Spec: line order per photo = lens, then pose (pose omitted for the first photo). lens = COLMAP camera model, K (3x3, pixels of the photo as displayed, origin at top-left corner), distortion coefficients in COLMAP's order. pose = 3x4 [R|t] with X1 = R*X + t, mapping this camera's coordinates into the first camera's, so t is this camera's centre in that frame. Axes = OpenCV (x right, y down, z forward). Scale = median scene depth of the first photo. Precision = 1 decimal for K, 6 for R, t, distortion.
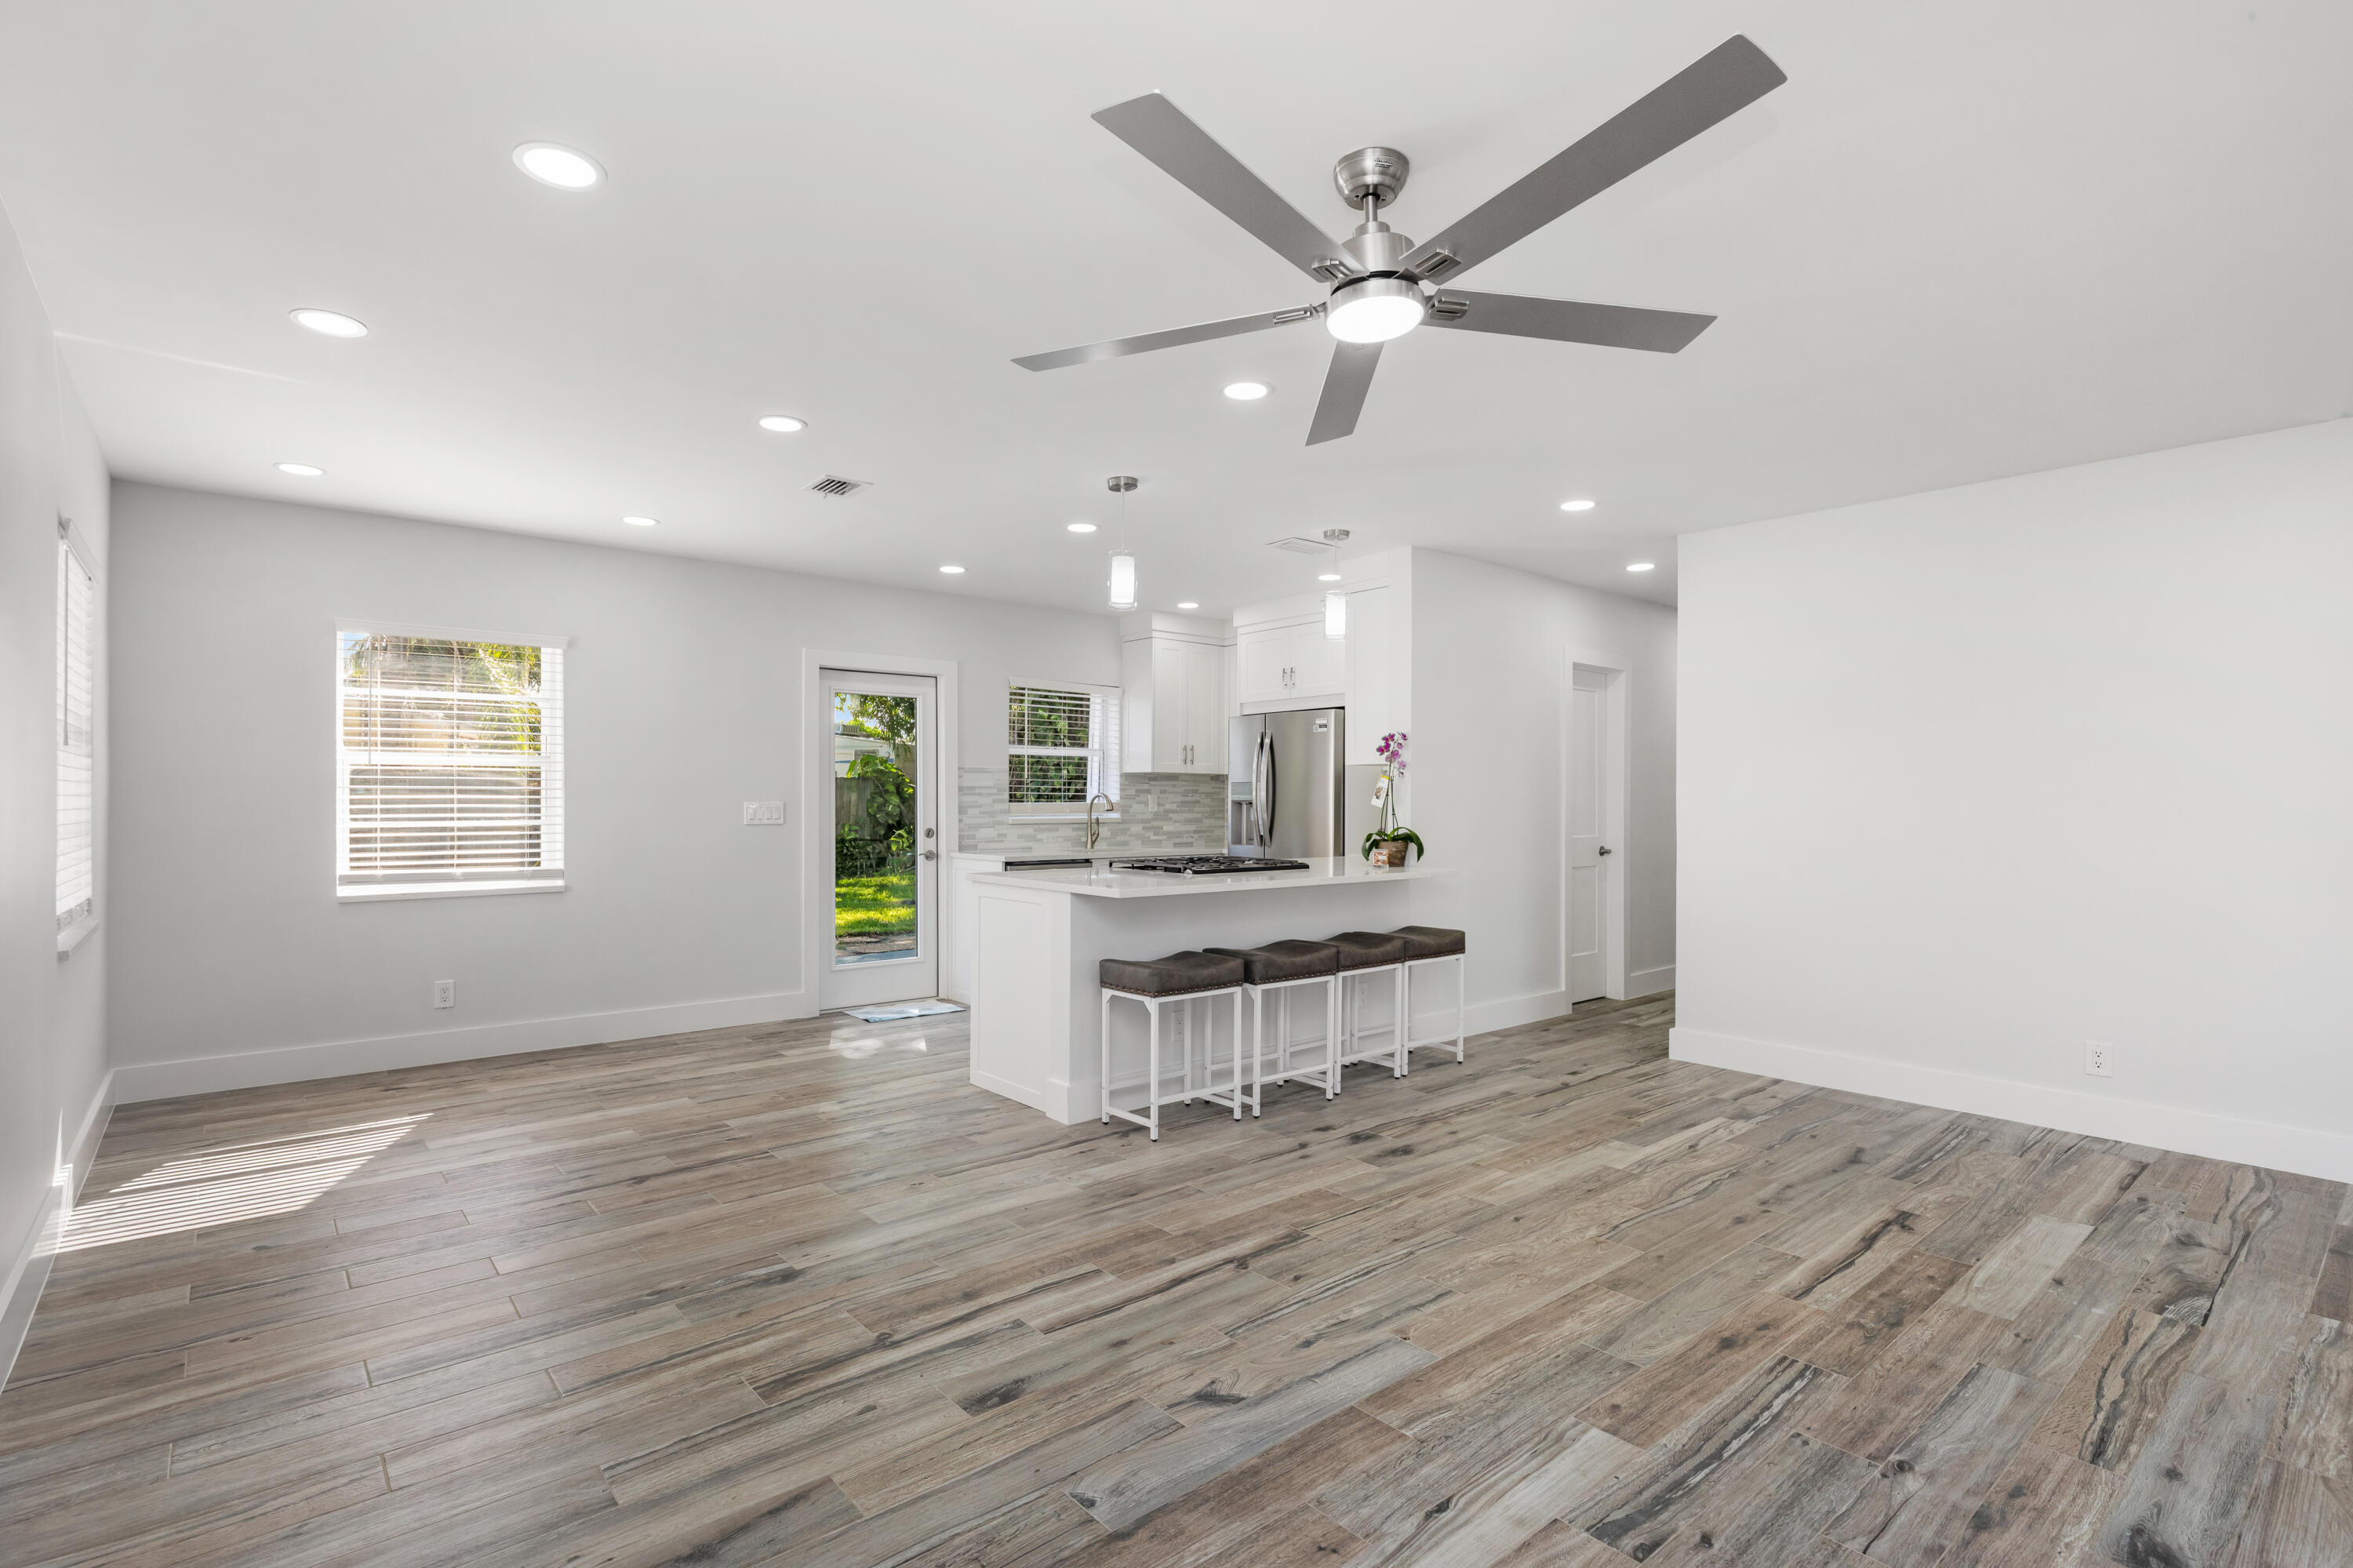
lens RADIAL K [[1107.7, 0, 1157.5], [0, 1107.7, 783.6], [0, 0, 1]] dist [-0.002267, 0.000128]
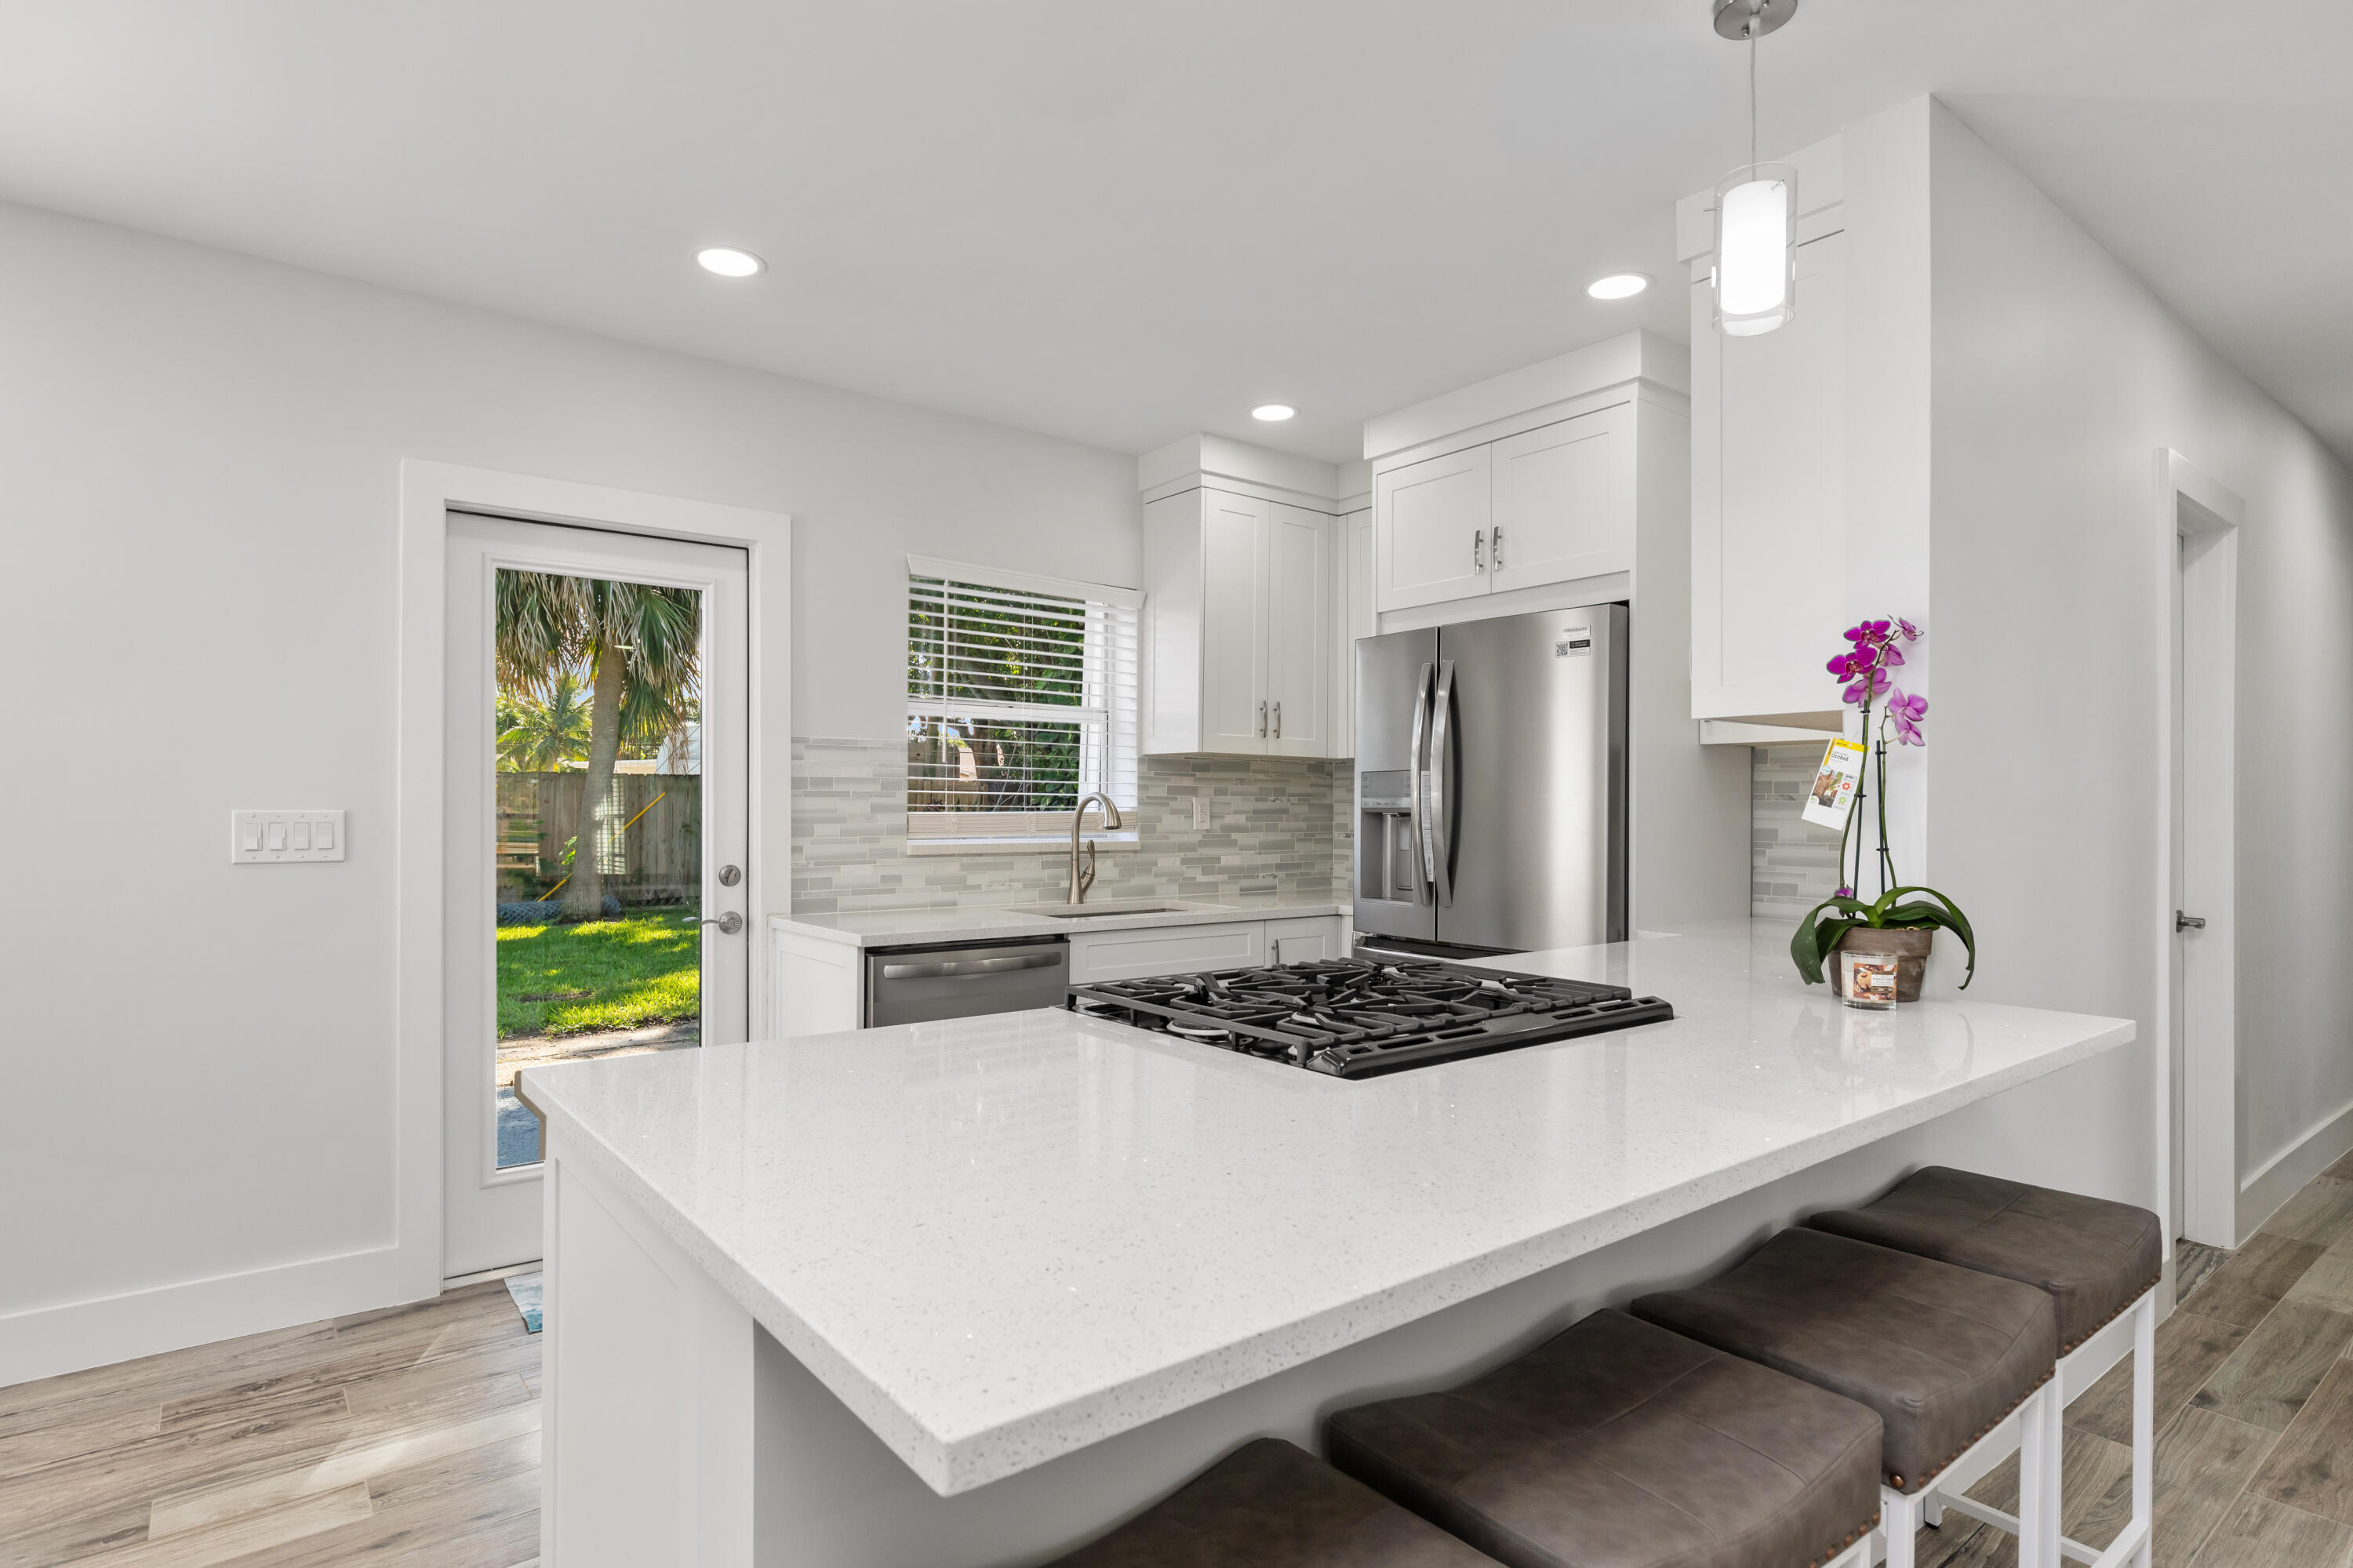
lens RADIAL K [[1212.0, 0, 1162.2], [0, 1212.0, 800.9], [0, 0, 1]] dist [-0.000335, 0.000578]
pose [[0.999240, 0.002260, -0.038914, -0.000625], [-0.001887, 0.999952, 0.009635, 0.010608], [0.038934, -0.009555, 0.999196, 0.715594]]
